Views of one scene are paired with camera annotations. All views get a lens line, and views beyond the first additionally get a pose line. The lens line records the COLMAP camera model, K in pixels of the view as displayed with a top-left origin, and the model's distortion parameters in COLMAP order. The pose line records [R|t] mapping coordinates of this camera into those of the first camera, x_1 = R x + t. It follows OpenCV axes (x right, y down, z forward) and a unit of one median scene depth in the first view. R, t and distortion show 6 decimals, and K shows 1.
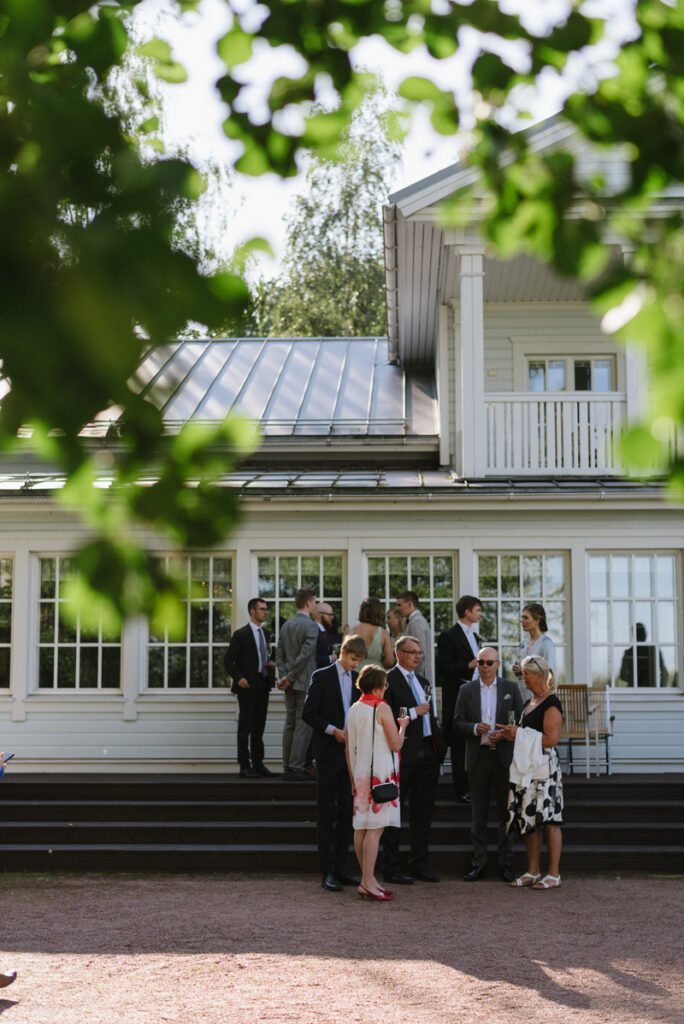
lens RADIAL K [[1668.0, 0, 342.0], [0, 1668.0, 512.0], [0, 0, 1]] dist [-0.012035, 0.016699]
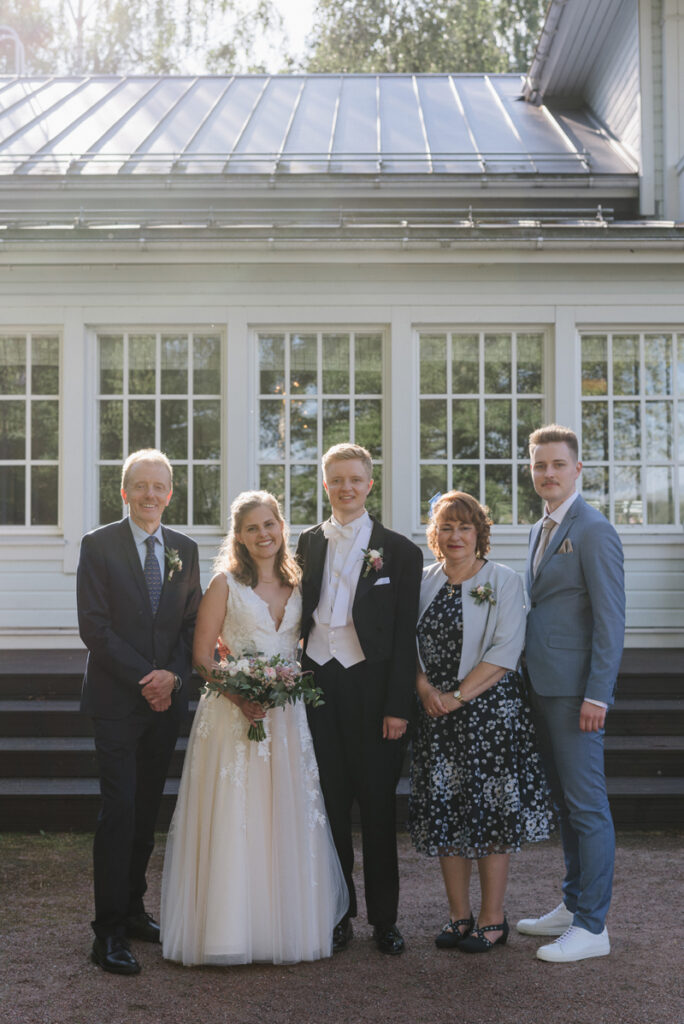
lens RADIAL K [[1751.3, 0, 360.4], [0, 1751.3, 479.1], [0, 0, 1]] dist [0.005283, -0.124655]
pose [[0.999550, 0.001163, 0.029977, -0.094944], [-0.003522, 0.996887, 0.078767, 0.029242], [-0.029792, -0.078837, 0.996442, 0.276760]]
